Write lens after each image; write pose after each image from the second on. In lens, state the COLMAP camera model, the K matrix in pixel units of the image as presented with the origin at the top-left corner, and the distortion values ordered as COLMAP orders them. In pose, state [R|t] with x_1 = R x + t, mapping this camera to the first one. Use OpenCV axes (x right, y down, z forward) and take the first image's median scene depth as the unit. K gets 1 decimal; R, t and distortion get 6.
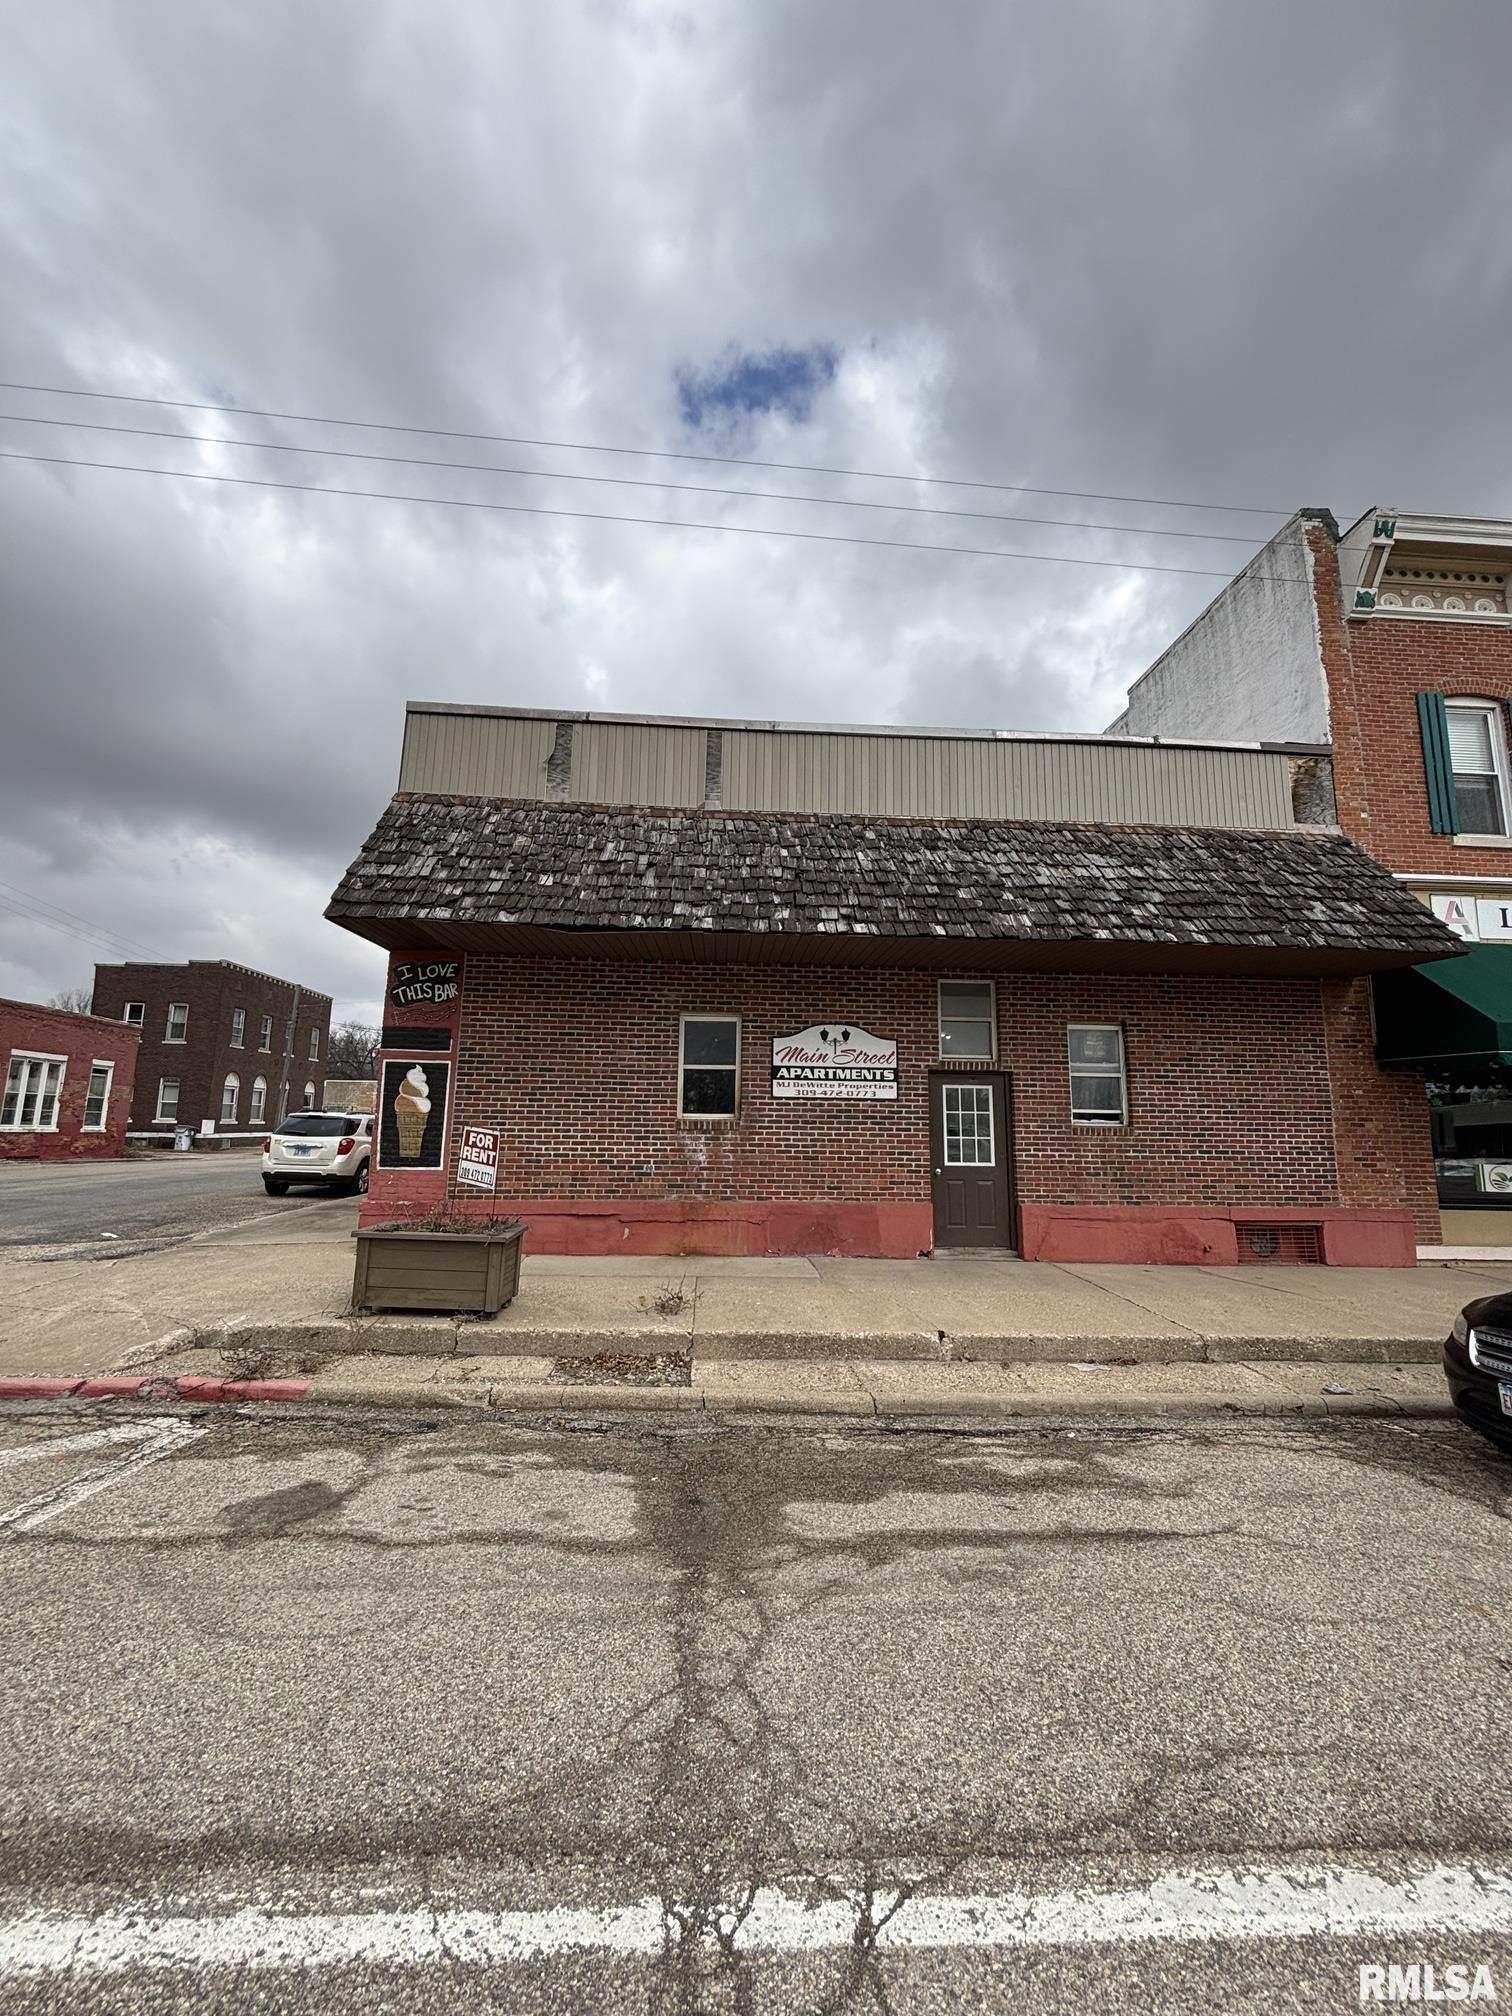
lens RADIAL K [[806.8, 0, 761.6], [0, 806.8, 1006.8], [0, 0, 1]] dist [0.007145, -0.004831]
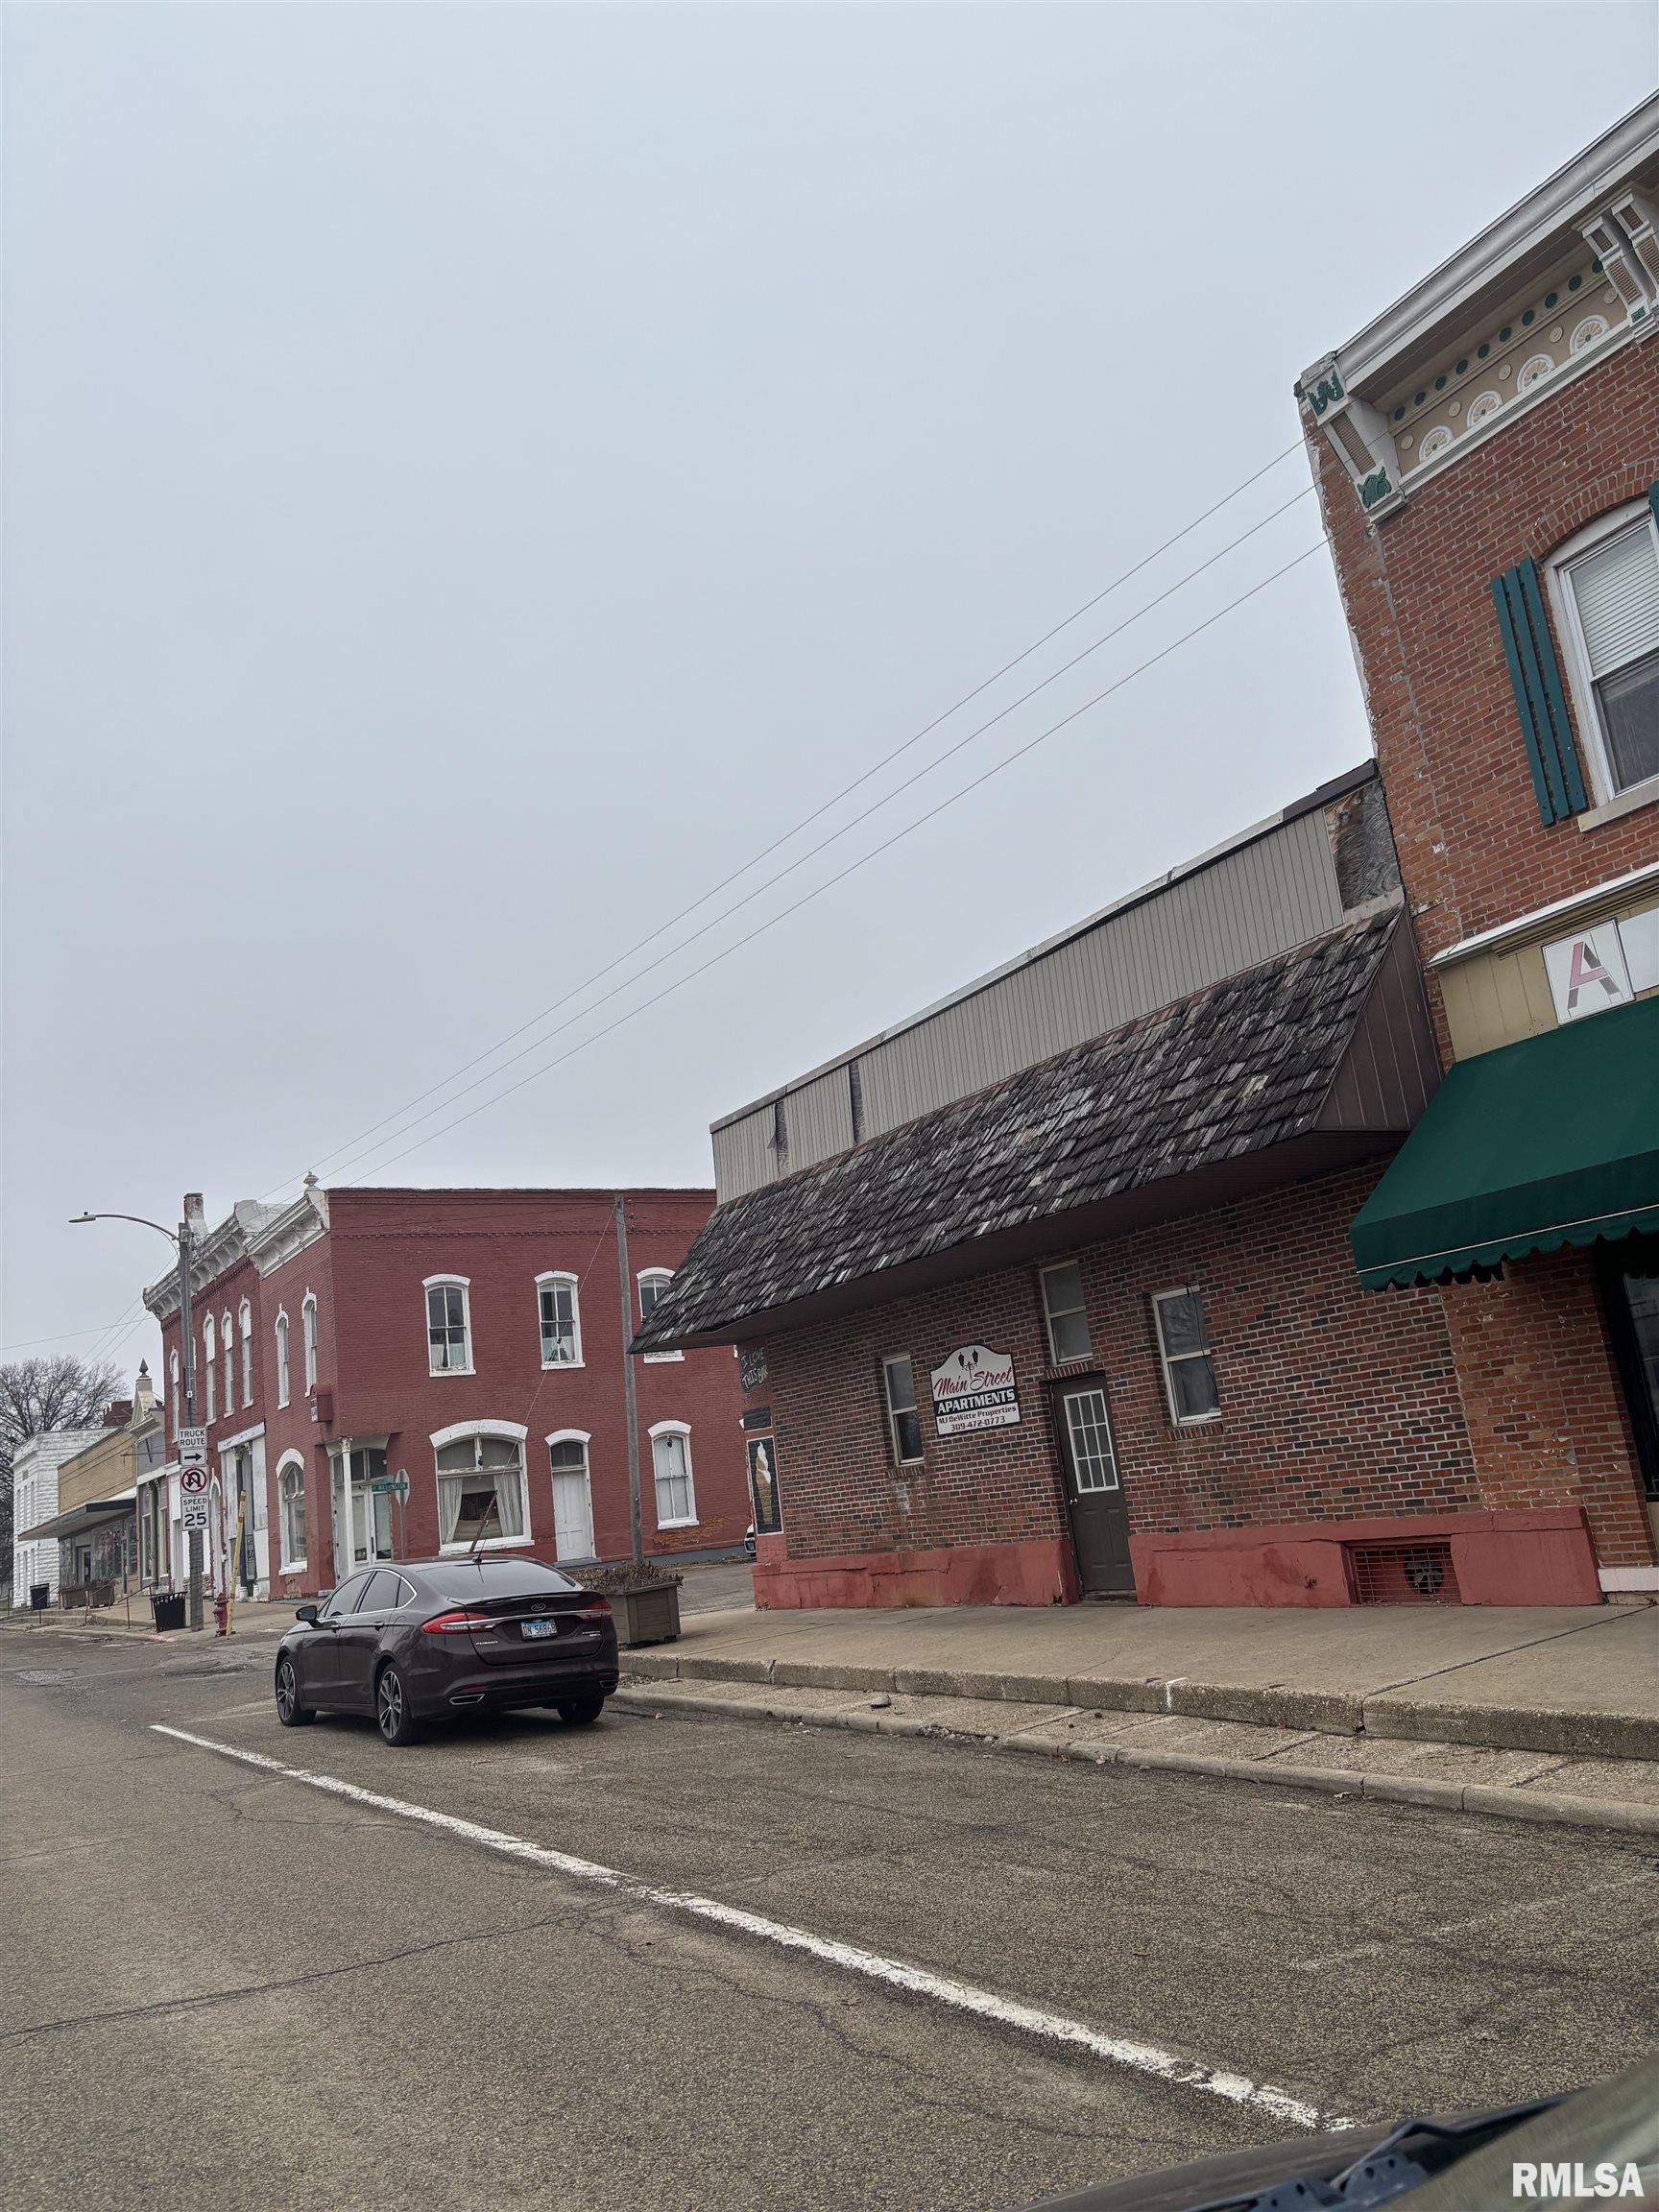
lens RADIAL K [[1655.3, 0, 839.2], [0, 1655.3, 1117.8], [0, 0, 1]] dist [0.076249, -0.119221]
pose [[0.458871, -0.267539, -0.847266, 1.678465], [0.256539, 0.952870, -0.161946, 0.041878], [0.850661, -0.143044, 0.505879, -0.028591]]
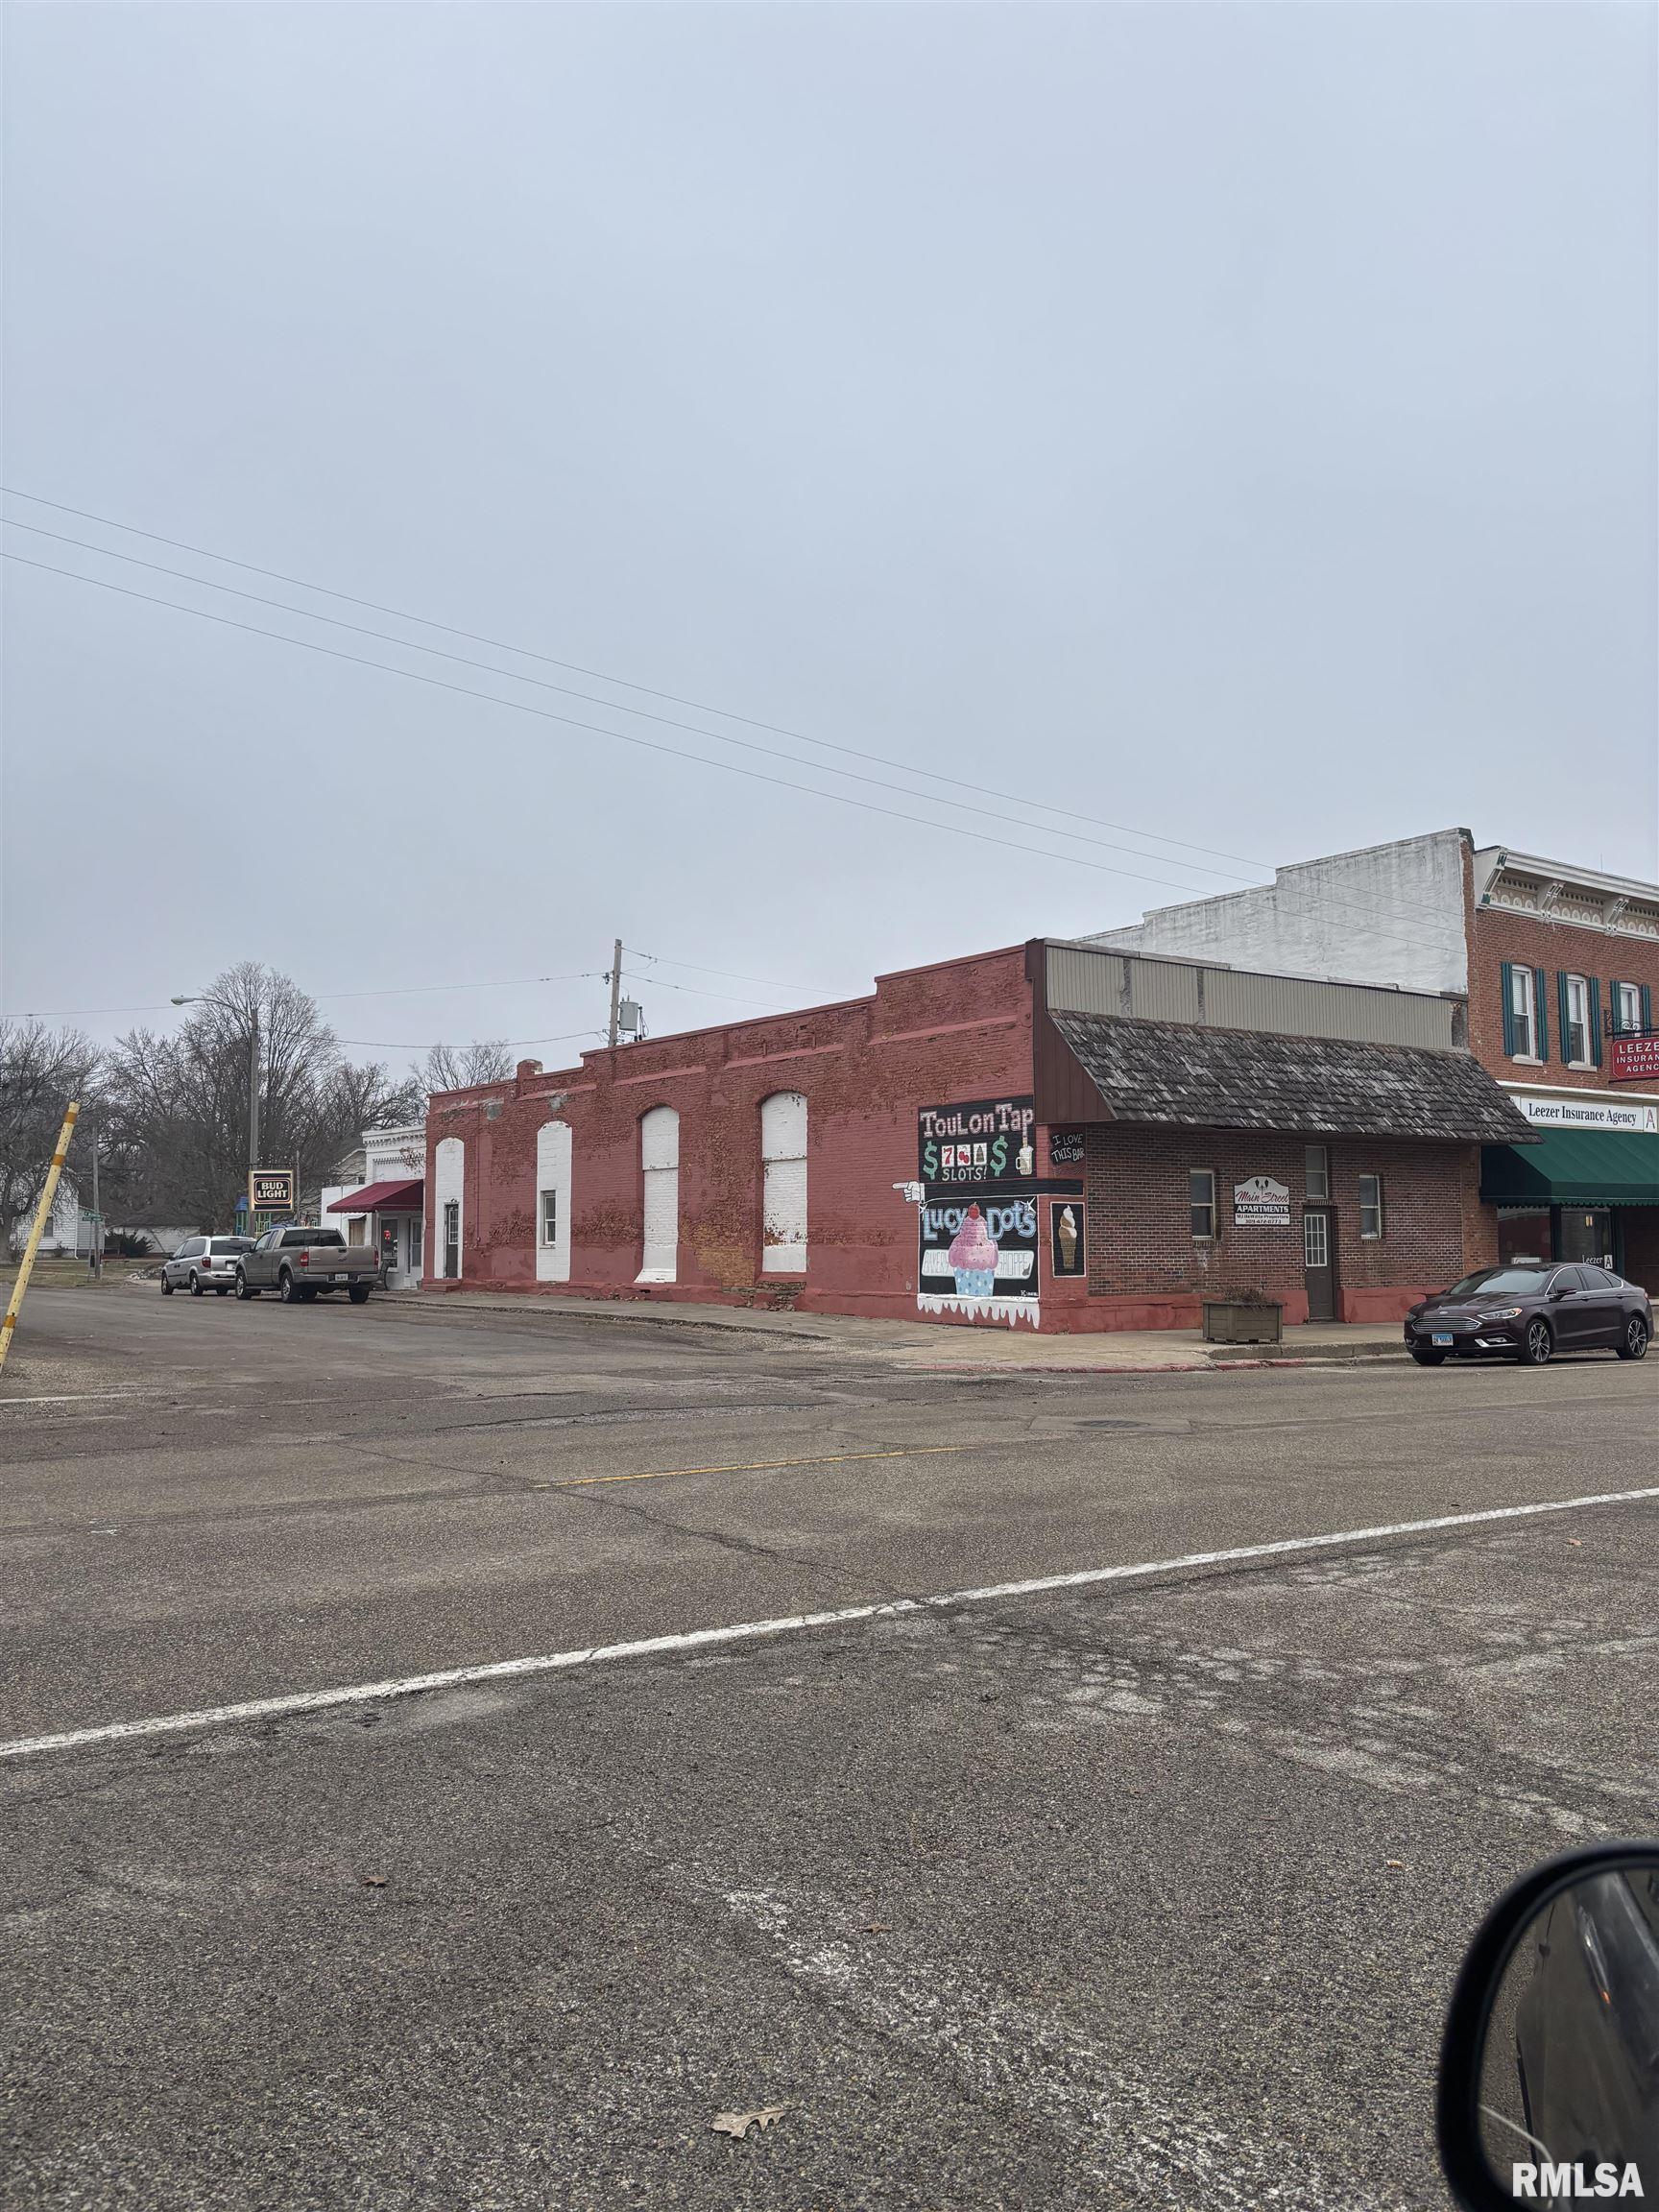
lens RADIAL K [[1655.3, 0, 819.5], [0, 1655.3, 1094.9], [0, 0, 1]] dist [0.076249, -0.119221]
pose [[0.848369, 0.028252, 0.528651, -2.279334], [-0.064335, 0.996676, 0.049979, -0.233515], [-0.525482, -0.076412, 0.847366, -1.206707]]
